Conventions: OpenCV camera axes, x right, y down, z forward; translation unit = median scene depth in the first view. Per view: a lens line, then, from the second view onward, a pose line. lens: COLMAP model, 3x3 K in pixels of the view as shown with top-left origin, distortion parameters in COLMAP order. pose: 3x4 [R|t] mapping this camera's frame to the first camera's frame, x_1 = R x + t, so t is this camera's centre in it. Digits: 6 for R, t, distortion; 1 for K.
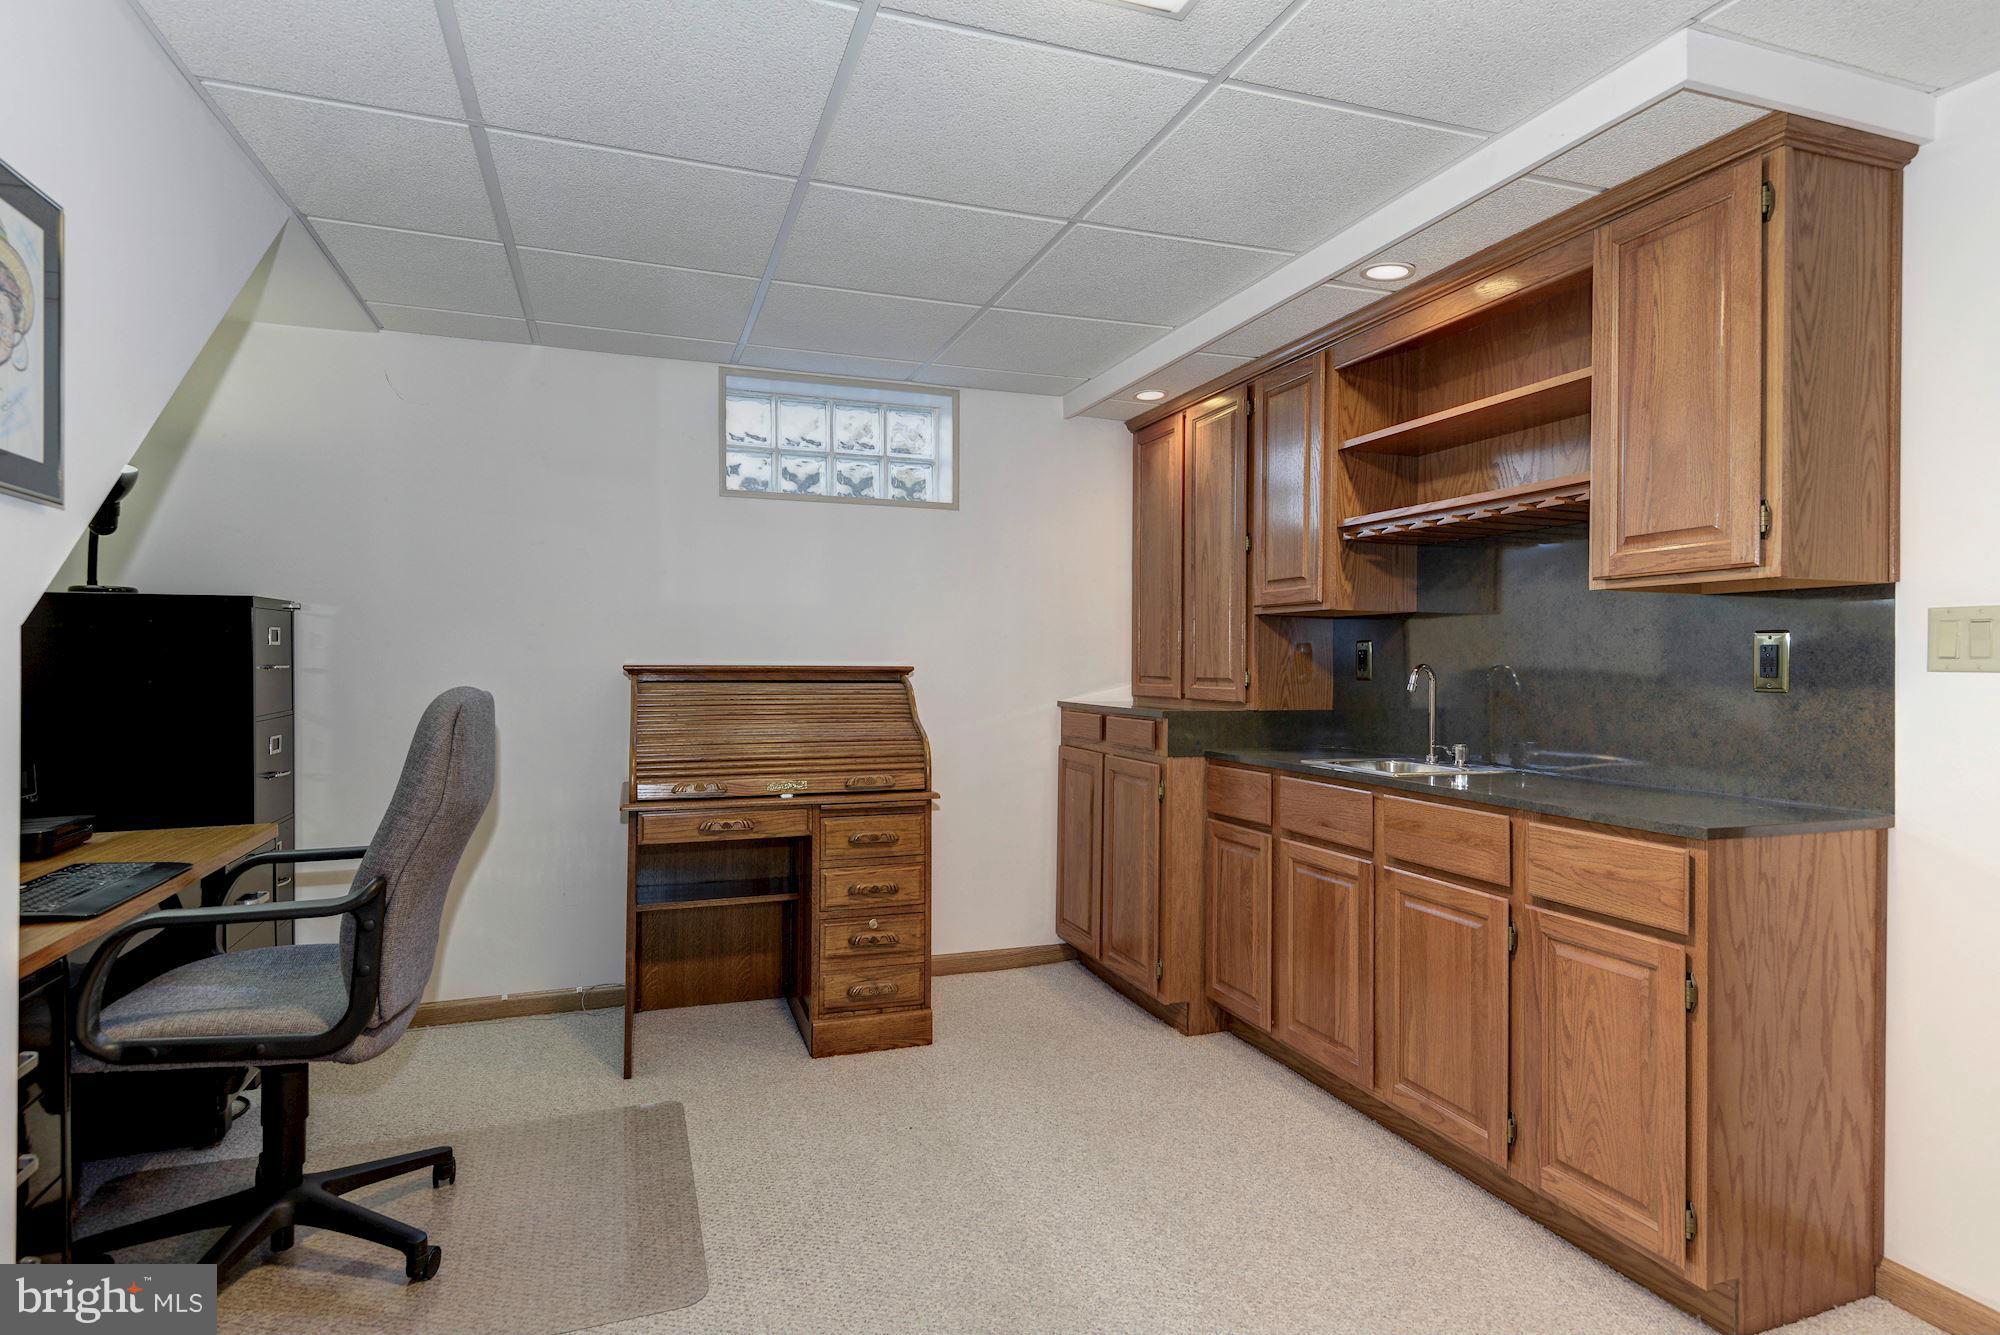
lens RADIAL K [[1066.6, 0, 1000.0], [0, 1066.6, 667.5], [0, 0, 1]] dist [0.038484, 0.000161]
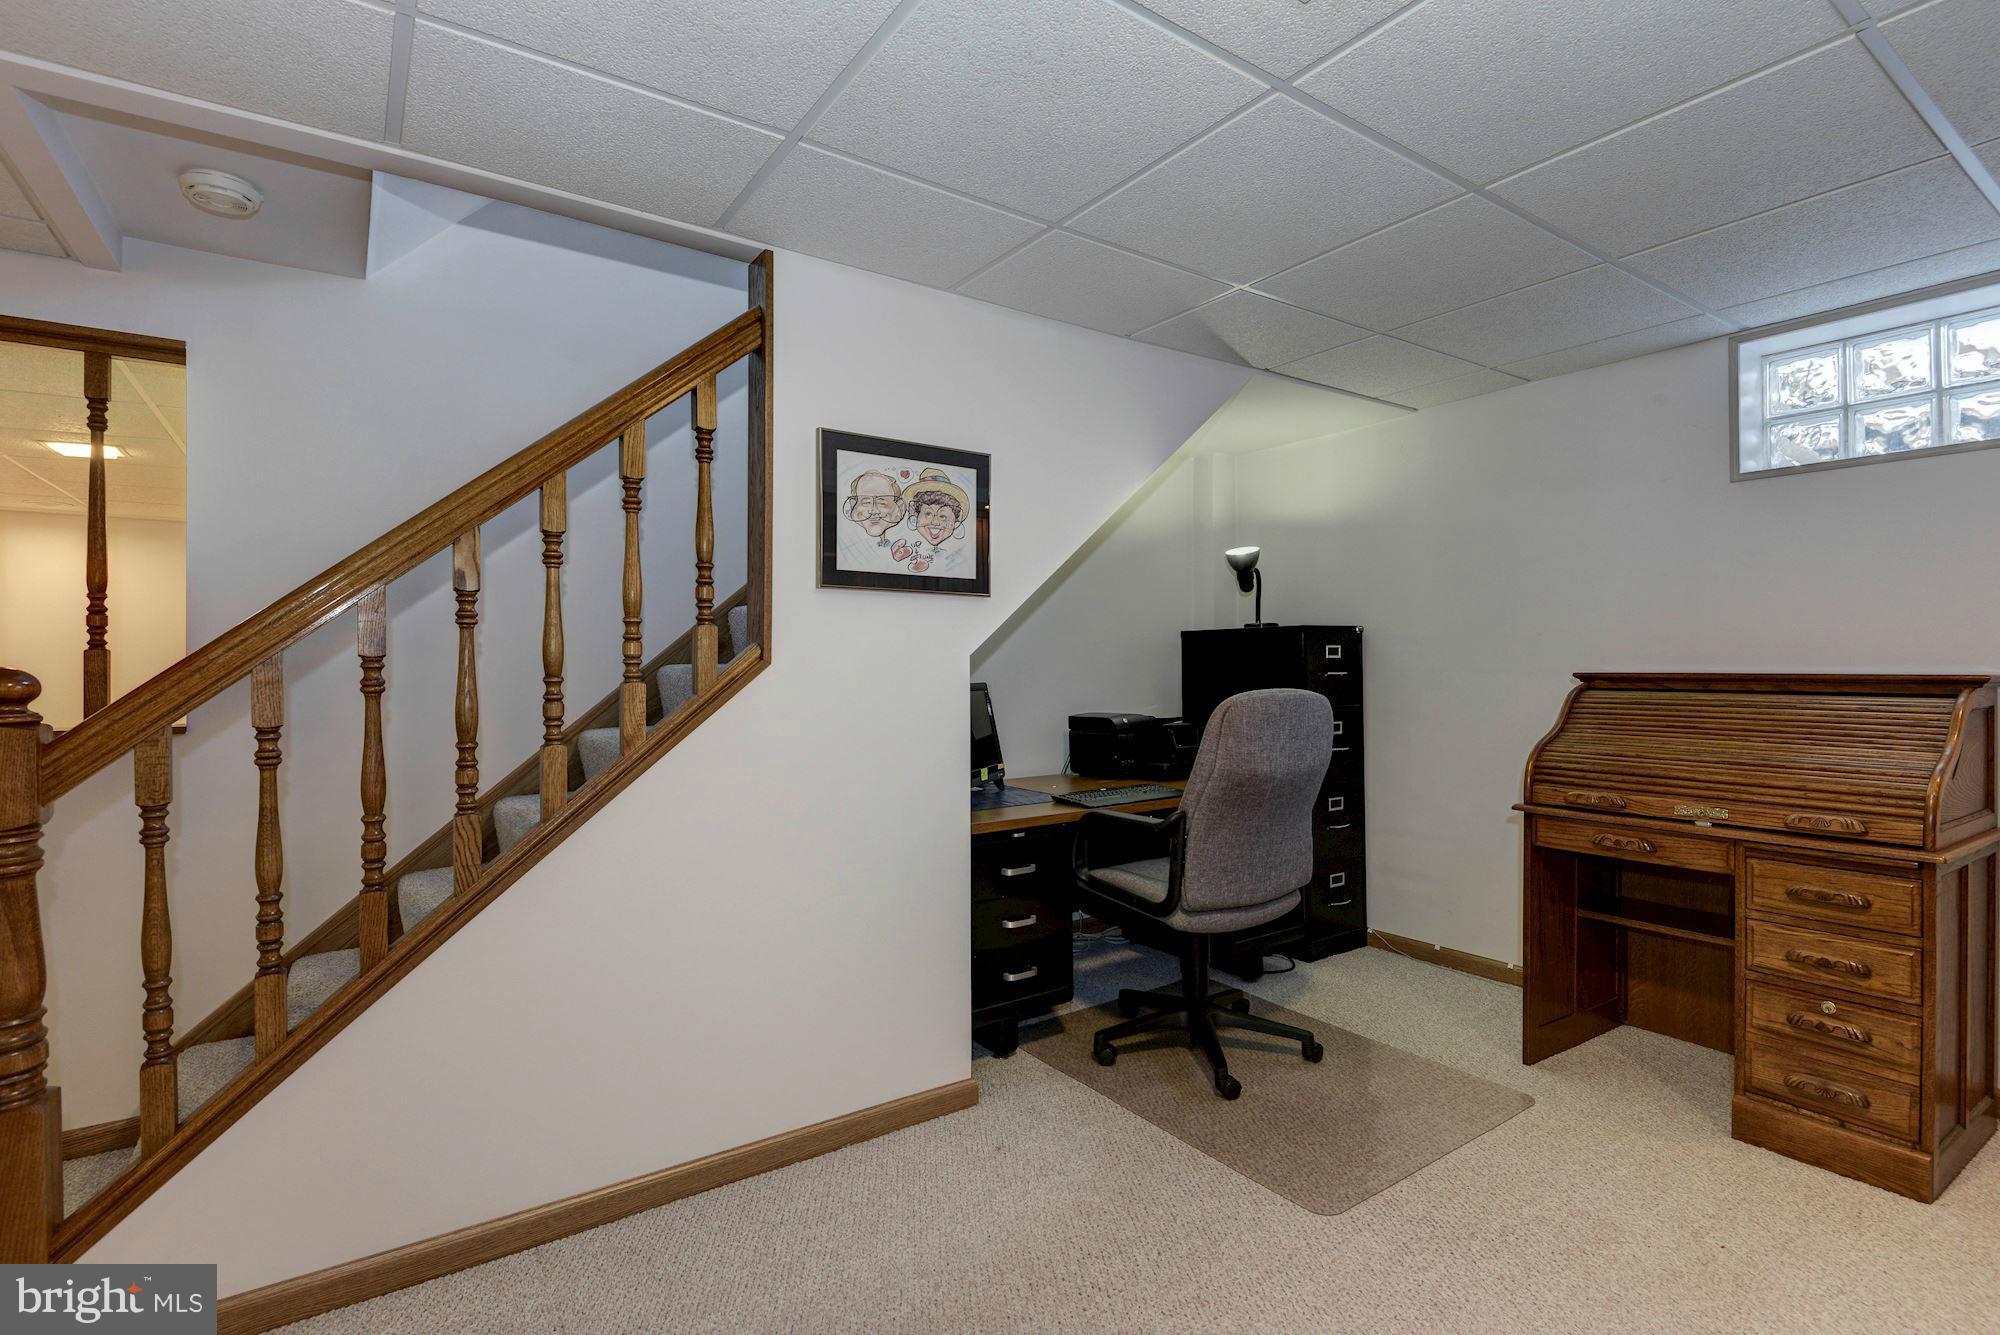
lens RADIAL K [[939.3, 0, 1000.0], [0, 939.3, 667.5], [0, 0, 1]] dist [-0.000258, -0.011612]
pose [[0.256308, -0.002280, -0.966593, 0.383580], [-0.003131, 0.999990, -0.003189, -0.002752], [0.966590, 0.003844, 0.256298, 0.248062]]
